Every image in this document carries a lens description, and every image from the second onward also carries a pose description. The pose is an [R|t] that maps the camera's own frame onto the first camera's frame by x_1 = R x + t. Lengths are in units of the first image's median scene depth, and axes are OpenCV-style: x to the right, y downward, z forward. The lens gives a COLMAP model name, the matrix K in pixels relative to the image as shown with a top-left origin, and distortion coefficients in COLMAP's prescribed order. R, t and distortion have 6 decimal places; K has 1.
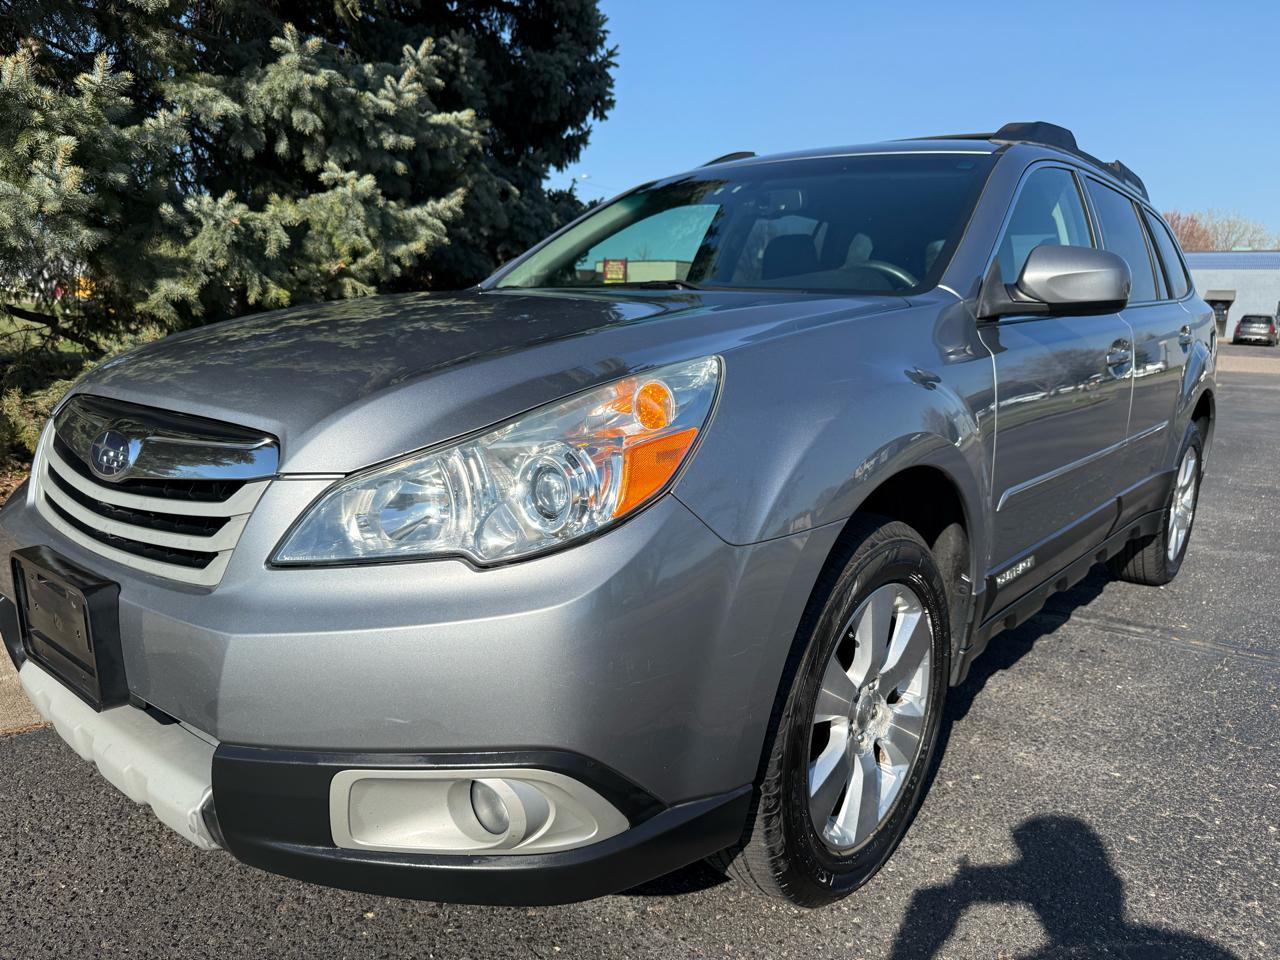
lens RADIAL K [[911.5, 0, 636.6], [0, 911.5, 477.2], [0, 0, 1]] dist [0.013011, -0.019135]
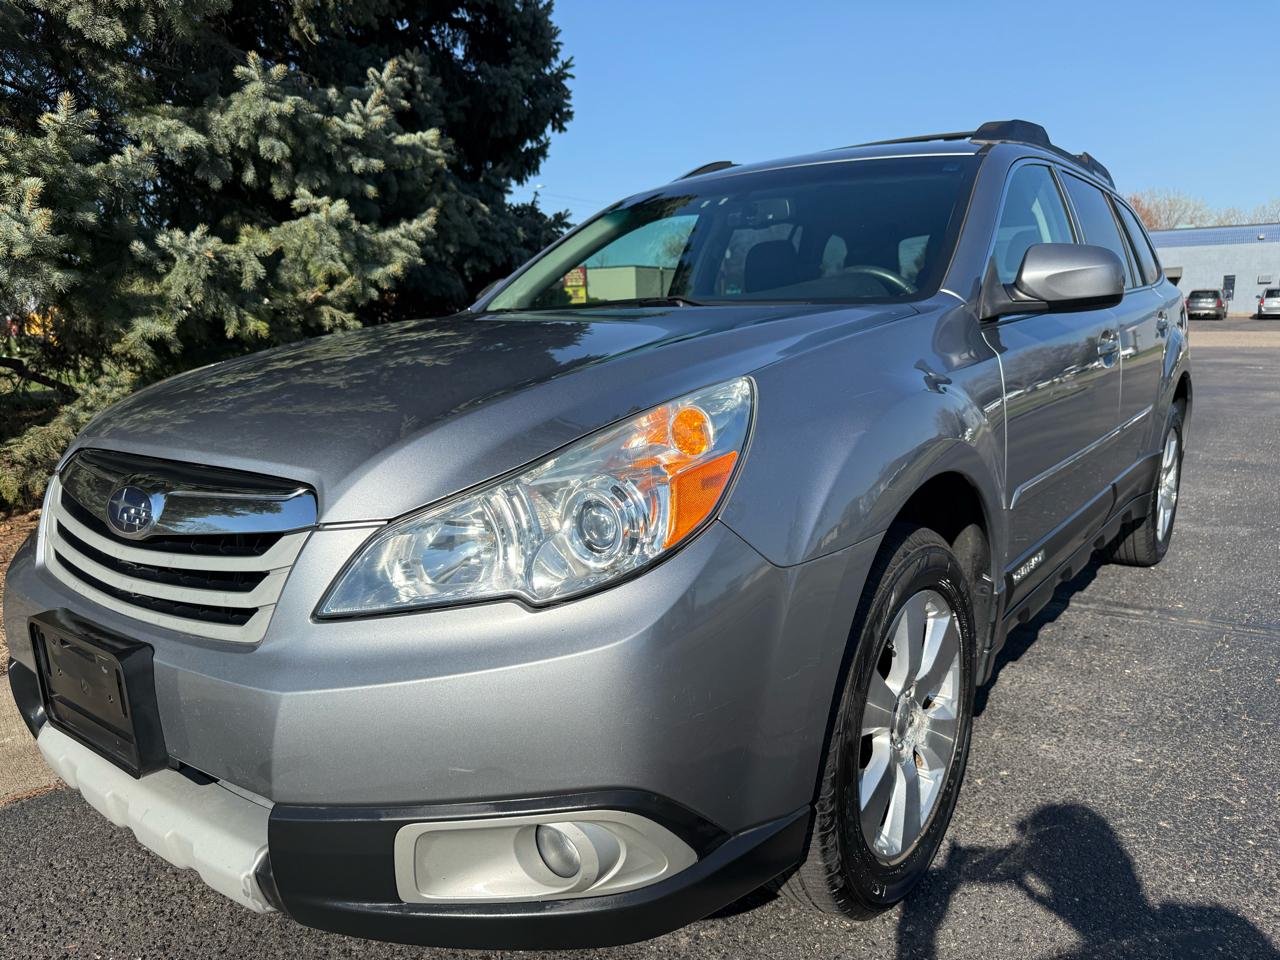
lens RADIAL K [[911.5, 0, 638.9], [0, 911.5, 474.5], [0, 0, 1]] dist [0.013011, -0.019135]
pose [[0.997577, -0.058725, 0.037302, -0.048691], [0.059017, 0.998234, -0.006760, -0.017662], [-0.036839, 0.008945, 0.999281, 0.005291]]
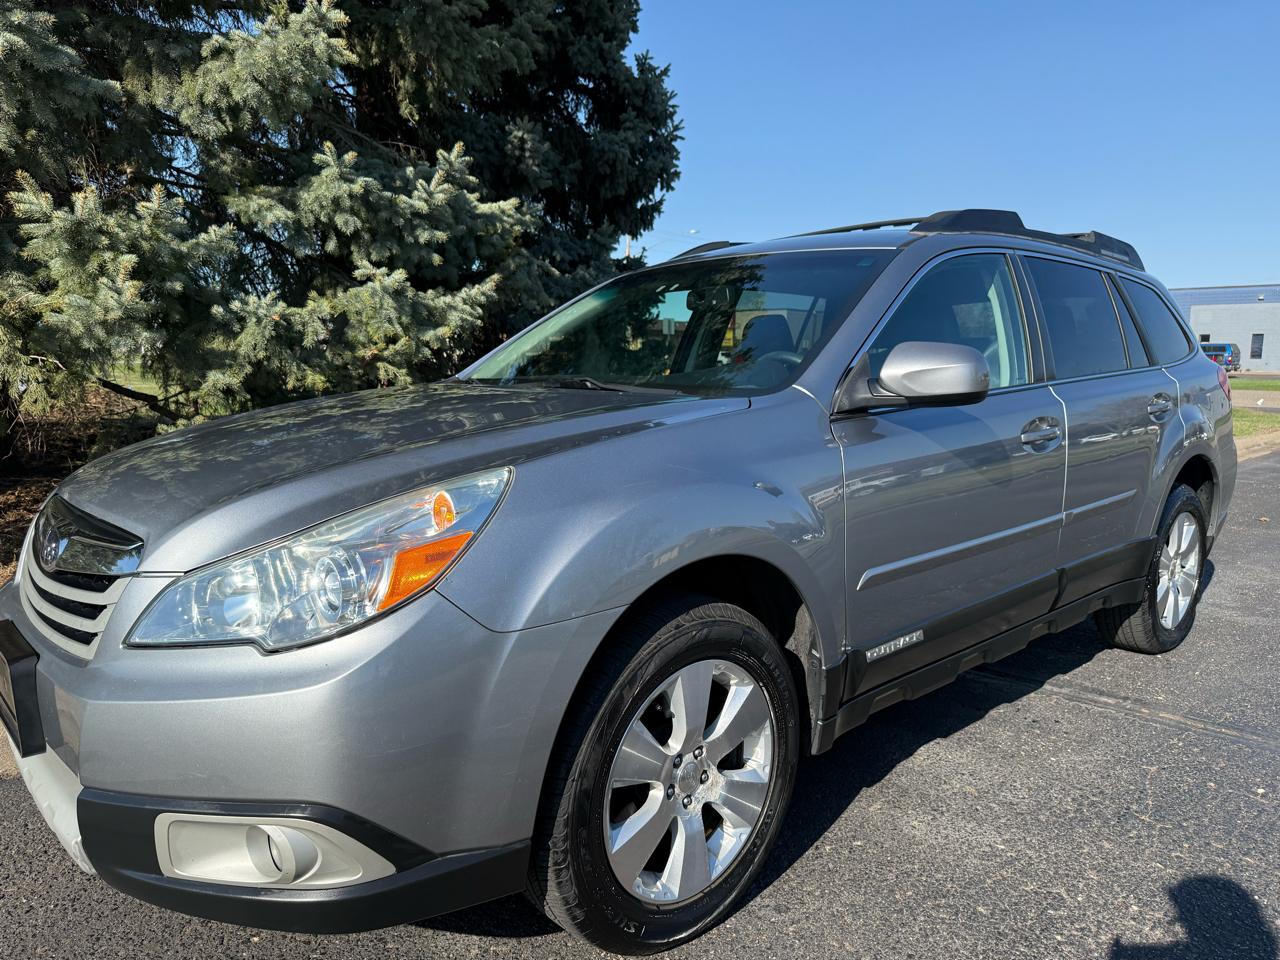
lens RADIAL K [[911.5, 0, 644.7], [0, 911.5, 482.0], [0, 0, 1]] dist [0.013011, -0.019135]
pose [[0.991430, -0.008055, -0.130393, 0.274148], [0.002077, 0.998943, -0.045914, -0.039596], [0.130625, 0.045250, 0.990399, -0.092945]]
